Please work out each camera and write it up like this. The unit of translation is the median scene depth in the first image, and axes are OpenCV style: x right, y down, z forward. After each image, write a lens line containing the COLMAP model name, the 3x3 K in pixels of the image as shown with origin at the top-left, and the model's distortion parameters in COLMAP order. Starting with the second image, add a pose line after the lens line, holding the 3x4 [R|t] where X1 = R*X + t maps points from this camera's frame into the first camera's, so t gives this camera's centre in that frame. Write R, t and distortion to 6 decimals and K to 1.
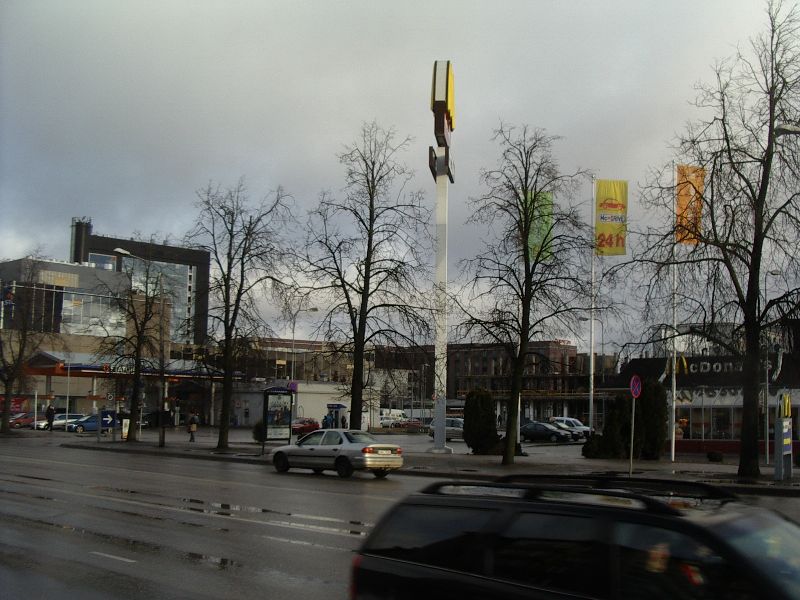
lens RADIAL K [[913.9, 0, 397.5], [0, 913.9, 301.2], [0, 0, 1]] dist [-0.184259, 0.000000]
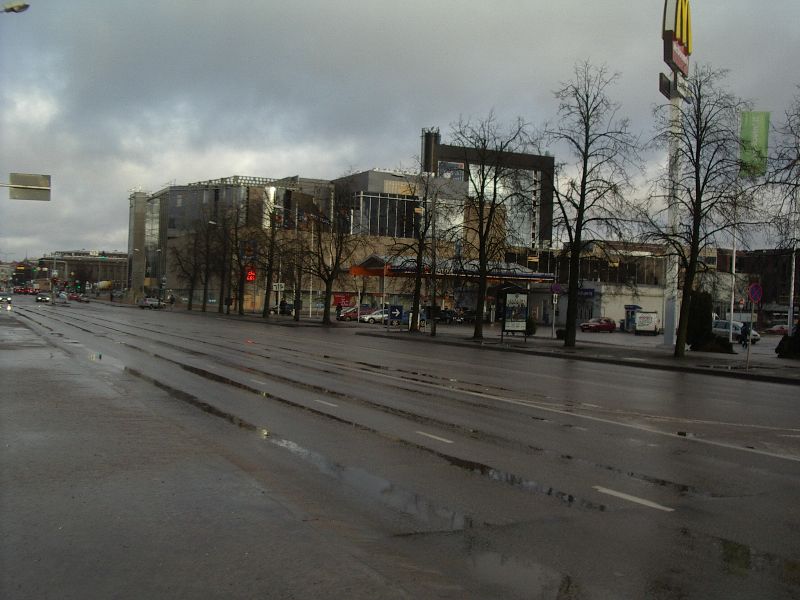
lens RADIAL K [[913.9, 0, 401.8], [0, 913.9, 300.3], [0, 0, 1]] dist [-0.184259, 0.000000]
pose [[0.923474, 0.022467, -0.383002, 0.175111], [0.018920, 0.994402, 0.103951, -0.014669], [0.383193, -0.103243, 0.917880, -0.146267]]
